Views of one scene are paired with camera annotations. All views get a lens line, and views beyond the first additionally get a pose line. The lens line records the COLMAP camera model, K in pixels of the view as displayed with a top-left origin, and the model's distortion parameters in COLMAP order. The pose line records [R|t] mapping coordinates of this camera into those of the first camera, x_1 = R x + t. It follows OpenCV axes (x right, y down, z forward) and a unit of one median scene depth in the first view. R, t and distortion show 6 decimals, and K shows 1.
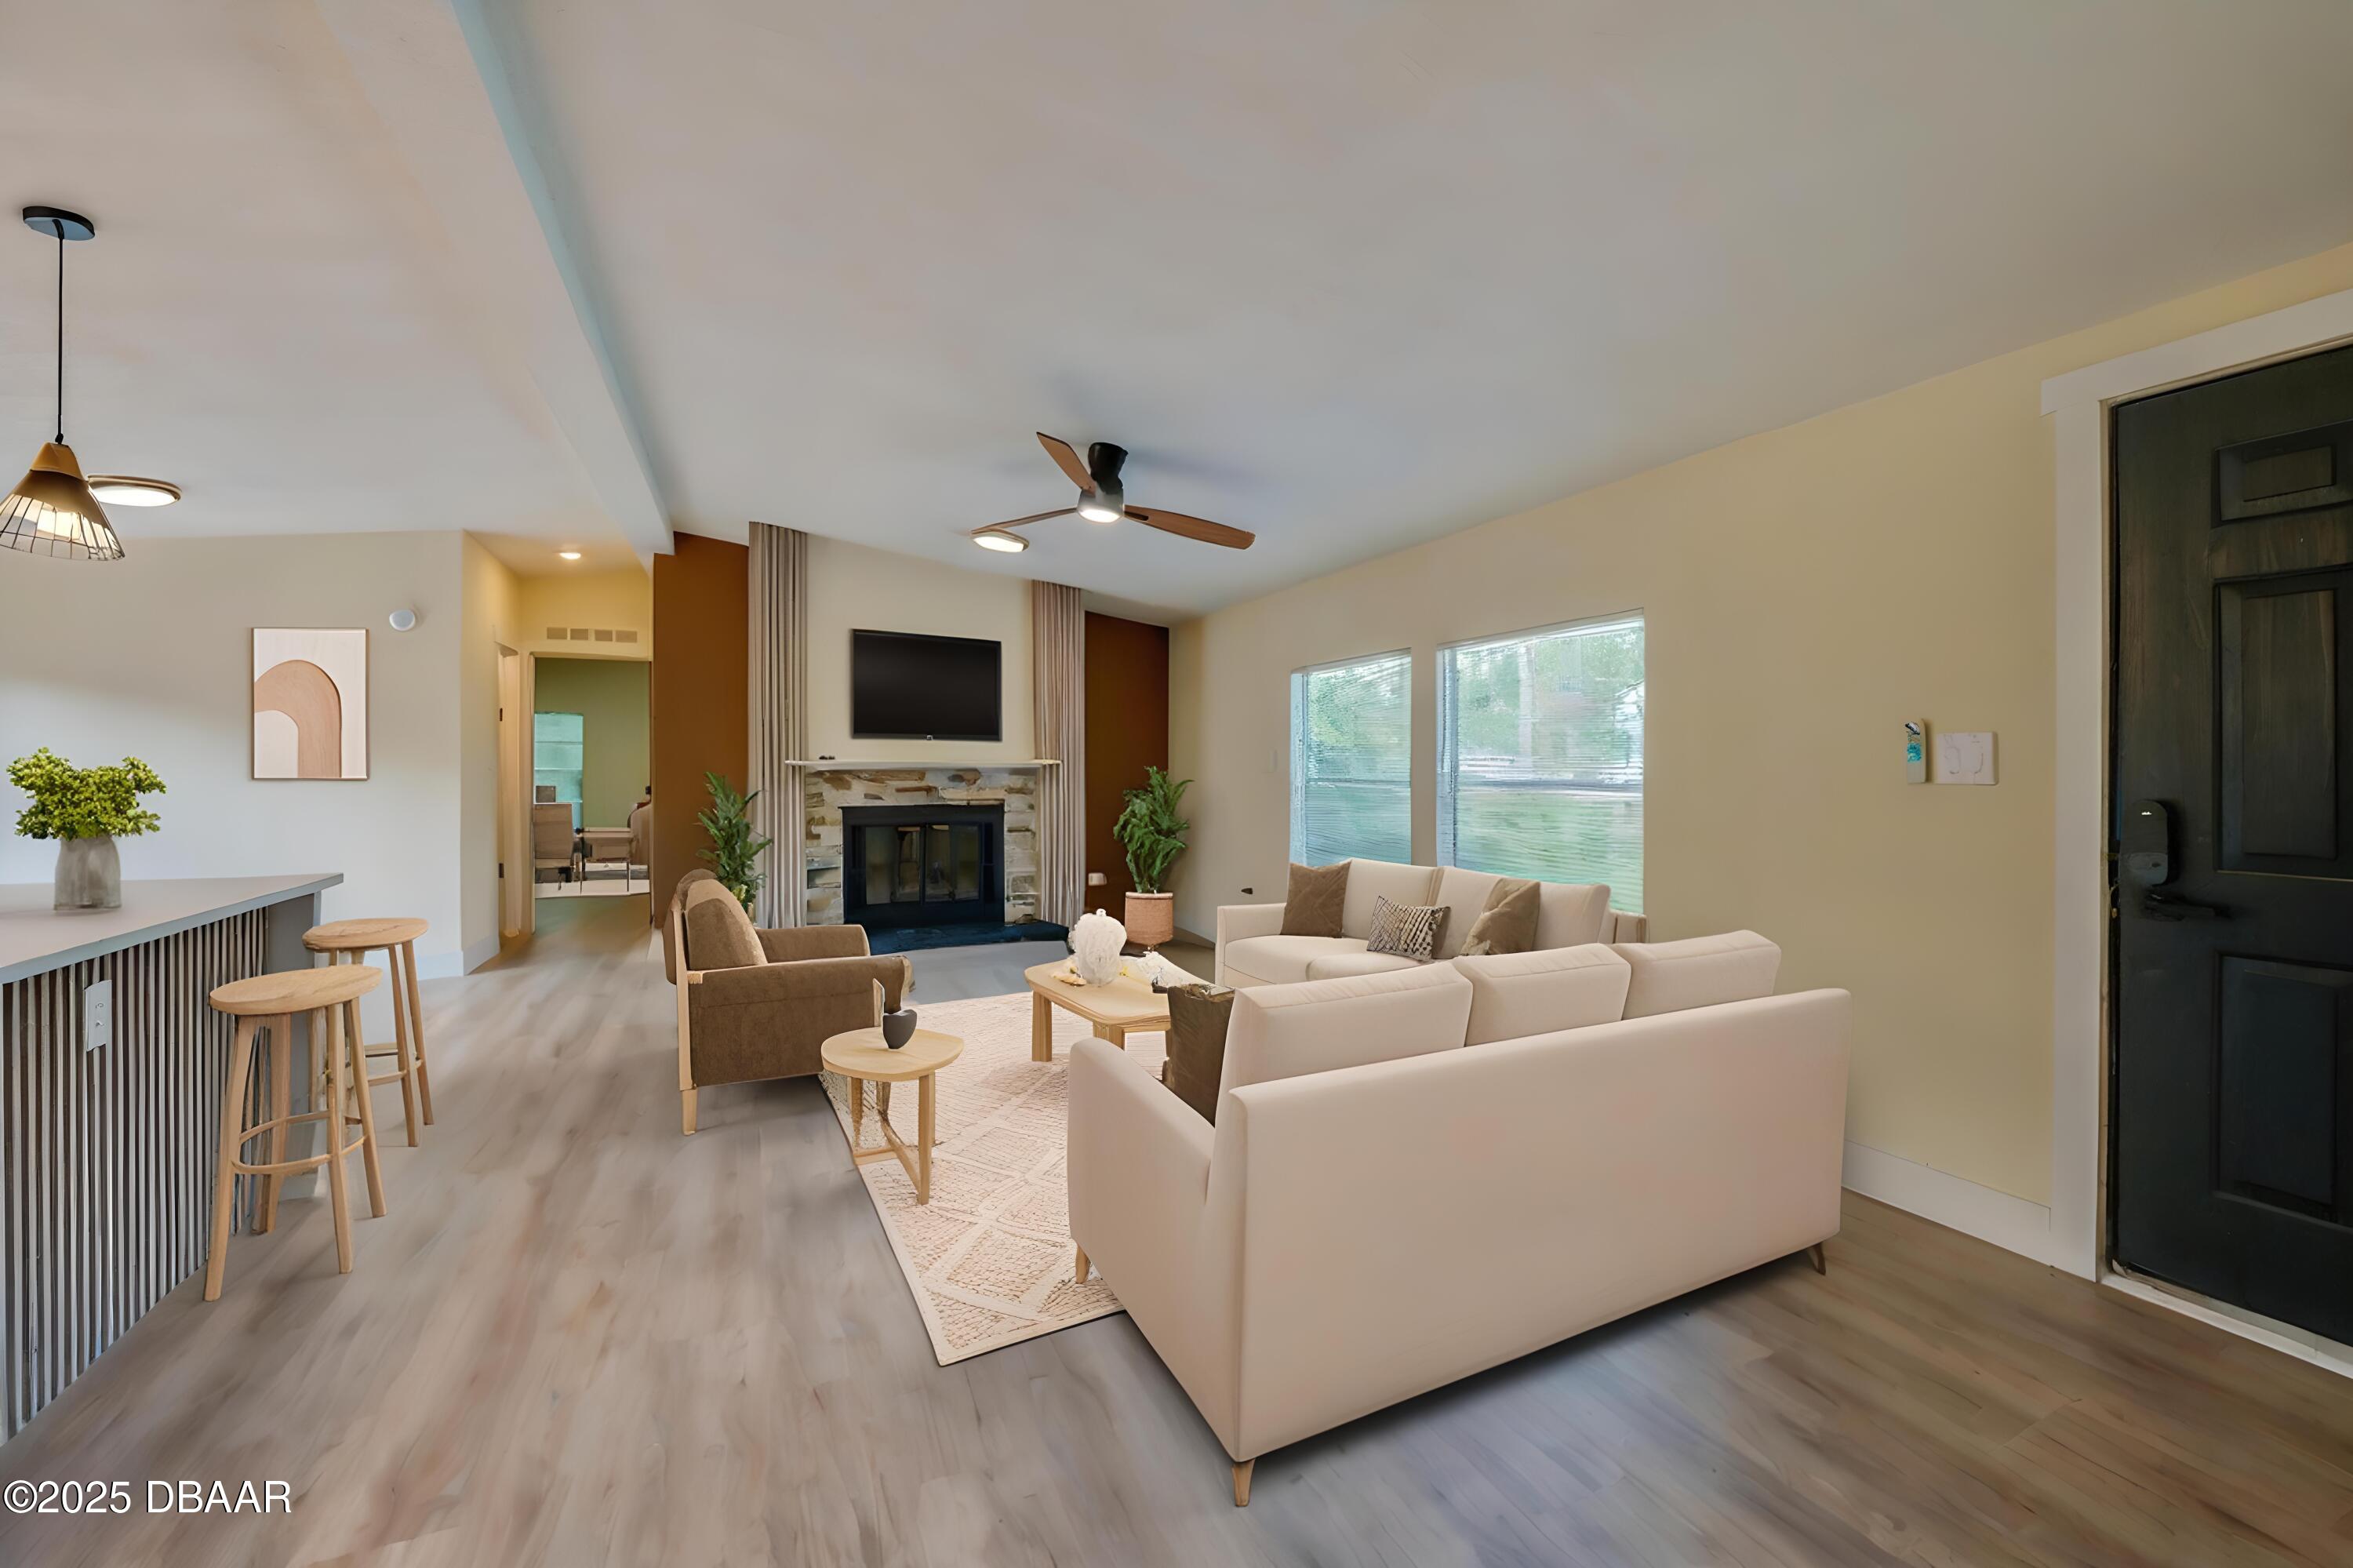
lens RADIAL K [[983.7, 0, 1179.6], [0, 983.7, 772.6], [0, 0, 1]] dist [-0.000284, -0.000075]
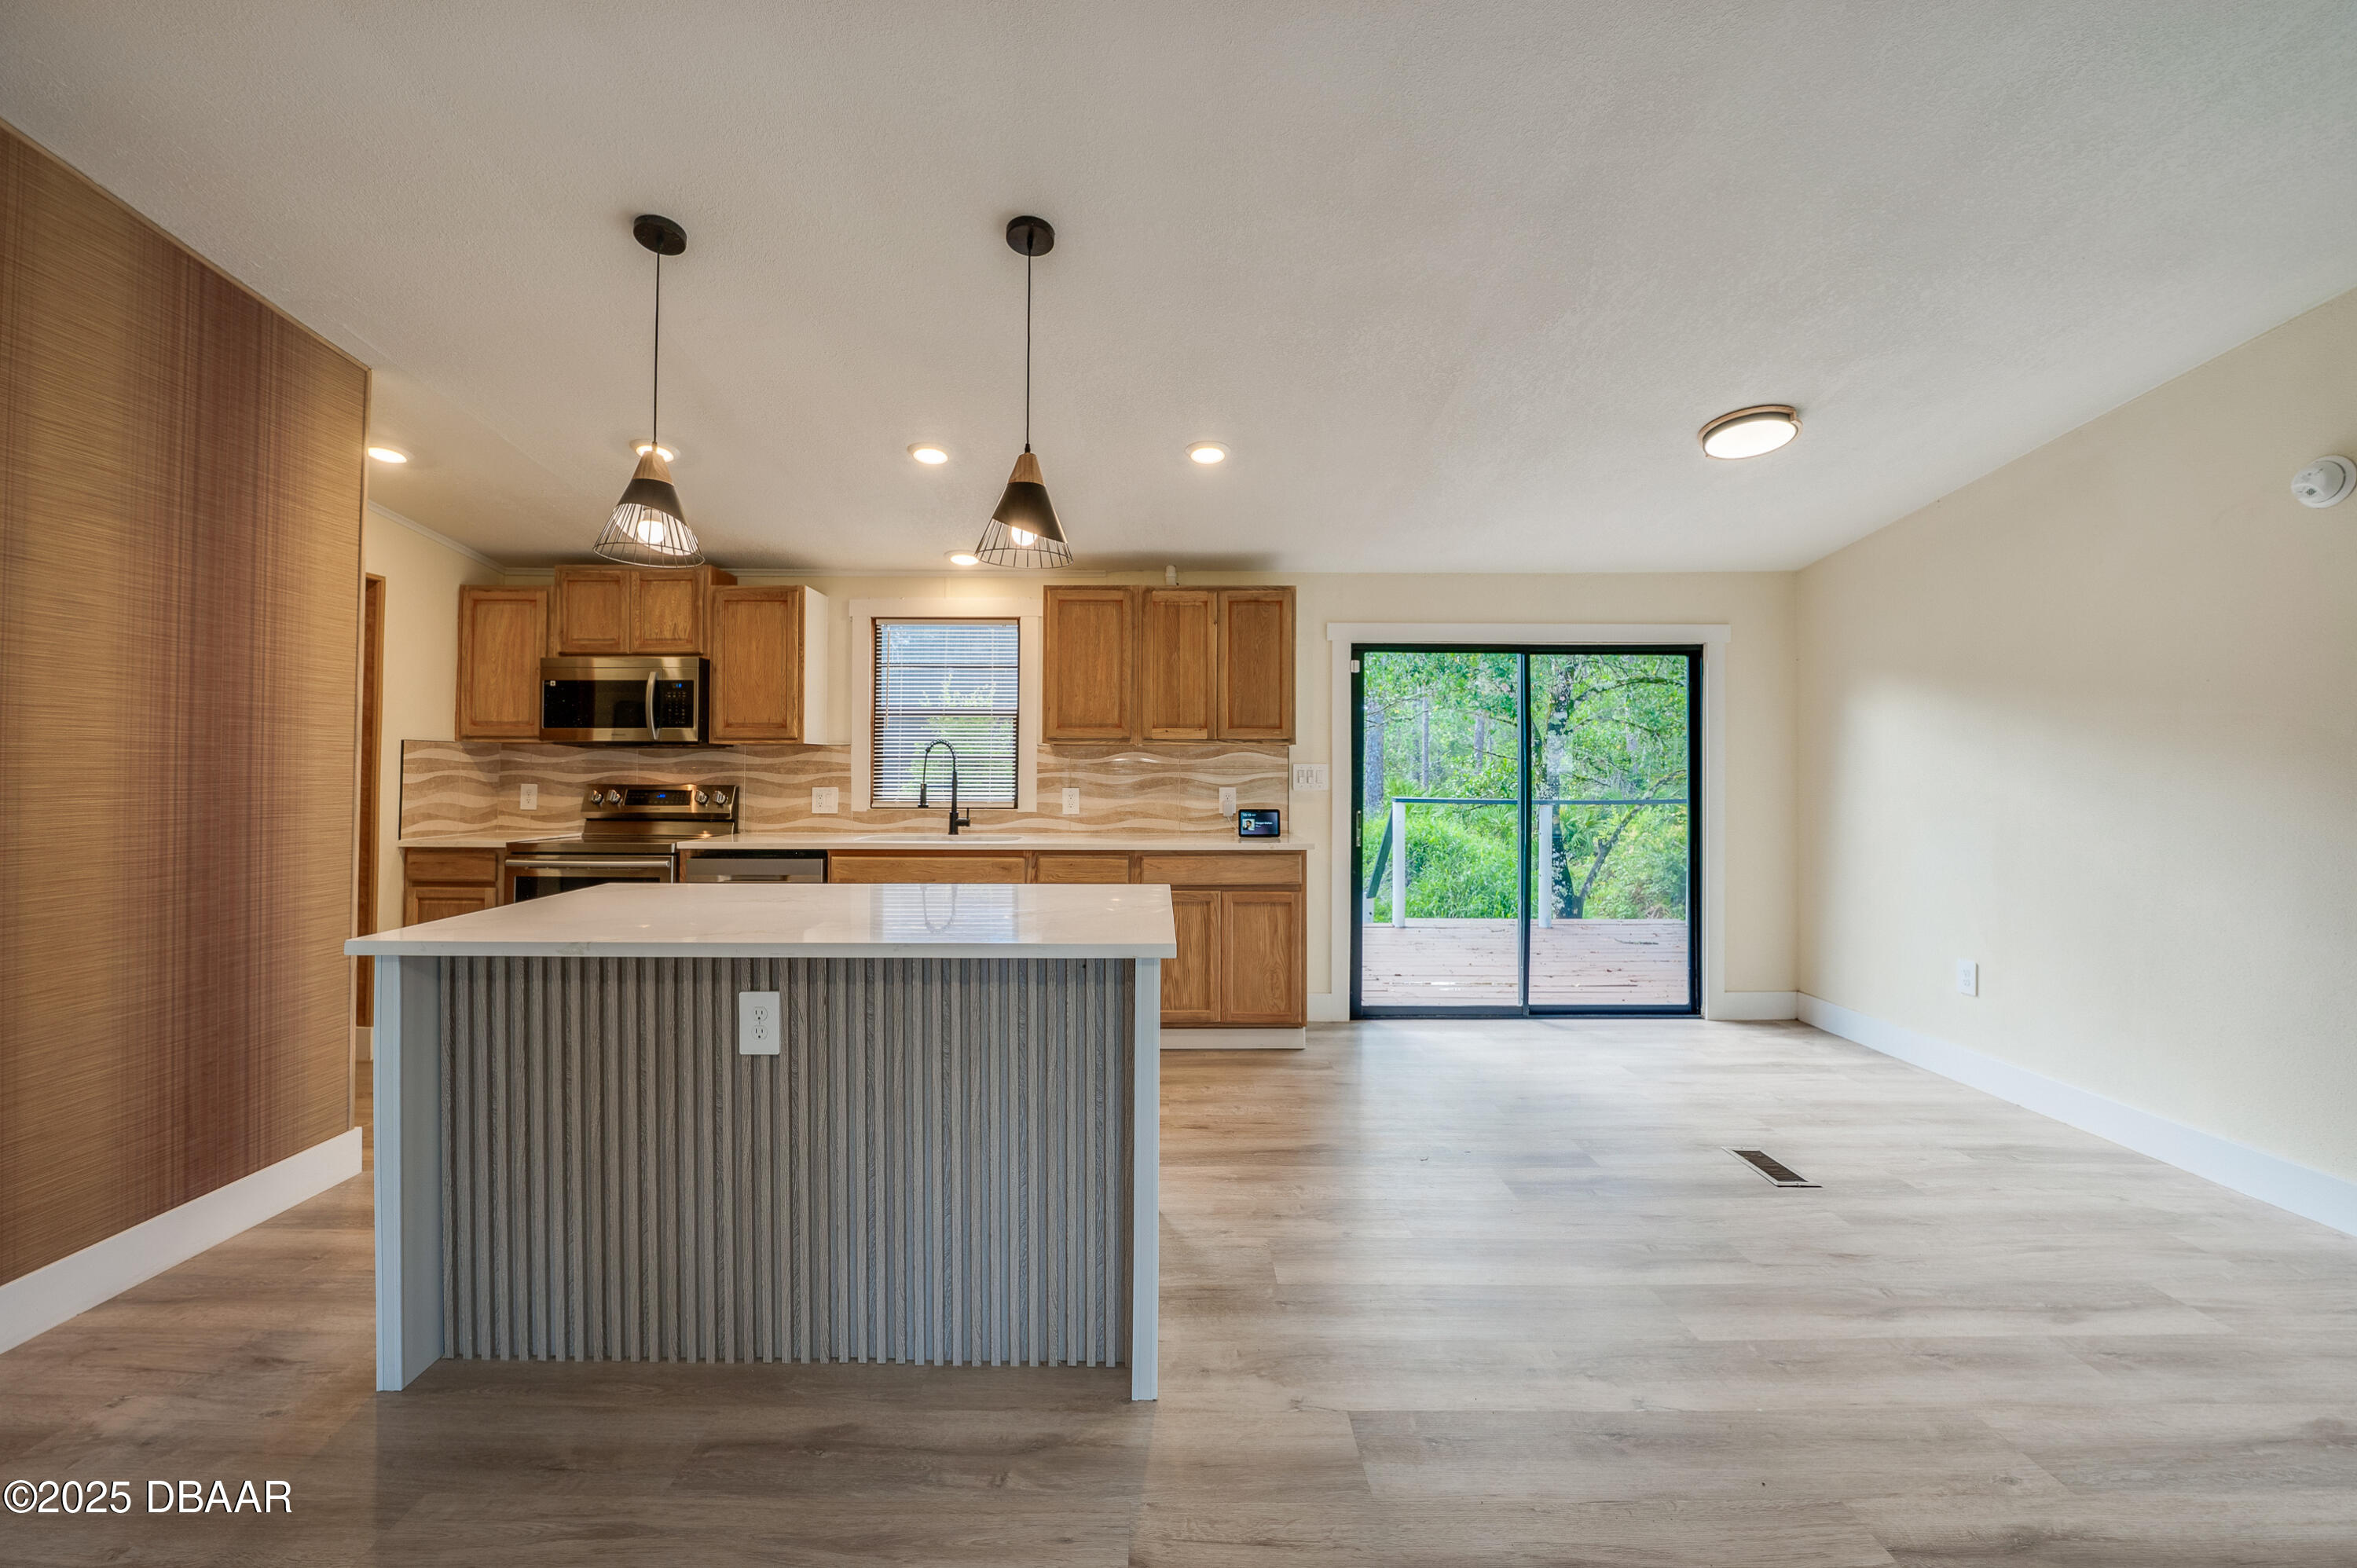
lens RADIAL K [[960.5, 0, 1180.8], [0, 960.5, 751.3], [0, 0, 1]] dist [-0.019096, 0.000212]
pose [[-0.391089, -0.018032, -0.920176, -0.336800], [-0.008898, 0.999835, -0.015811, -0.018851], [0.920310, 0.002004, -0.391185, 1.664116]]
